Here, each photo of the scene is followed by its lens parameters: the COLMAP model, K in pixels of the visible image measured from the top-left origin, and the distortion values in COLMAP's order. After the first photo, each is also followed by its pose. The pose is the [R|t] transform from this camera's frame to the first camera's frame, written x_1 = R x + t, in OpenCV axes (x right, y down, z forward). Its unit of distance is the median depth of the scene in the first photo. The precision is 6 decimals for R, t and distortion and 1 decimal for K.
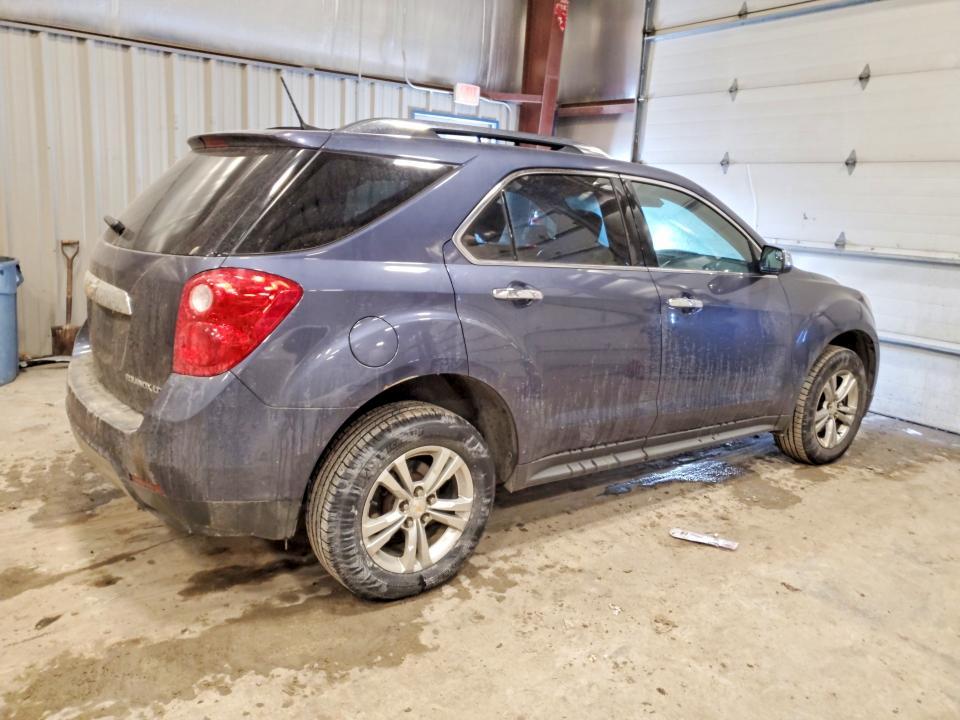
lens RADIAL K [[778.1, 0, 478.0], [0, 778.1, 358.5], [0, 0, 1]] dist [0.014912, 0.008134]
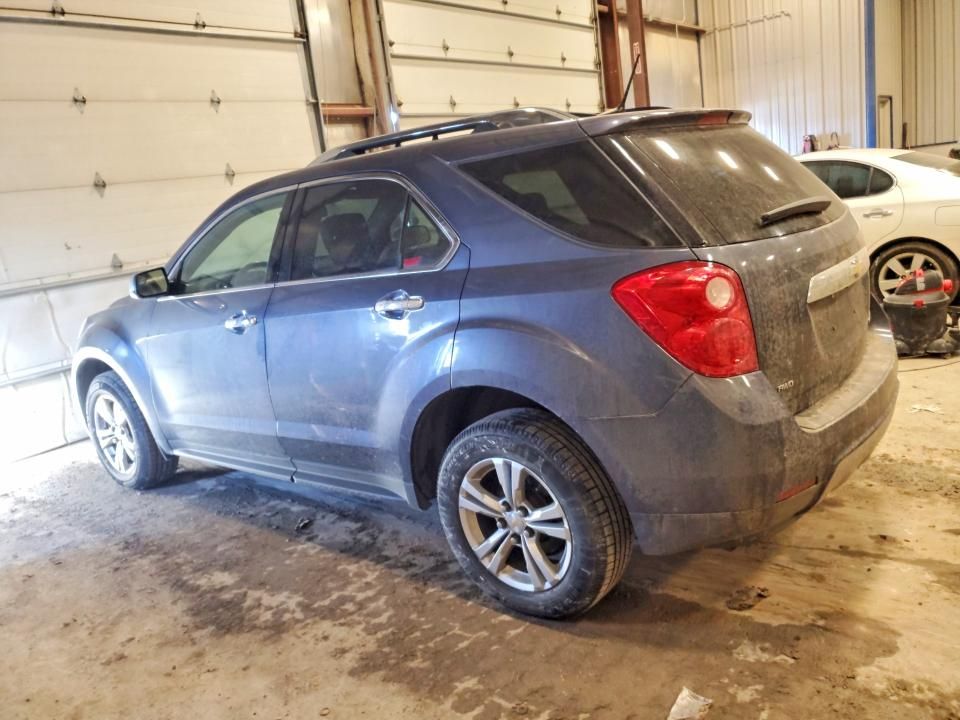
lens RADIAL K [[778.1, 0, 476.1], [0, 778.1, 362.4], [0, 0, 1]] dist [0.014912, 0.008134]
pose [[-0.296138, -0.224722, 0.928333, -1.072416], [0.300694, 0.900575, 0.313923, -0.359458], [-0.906579, 0.372109, -0.199122, 1.411618]]
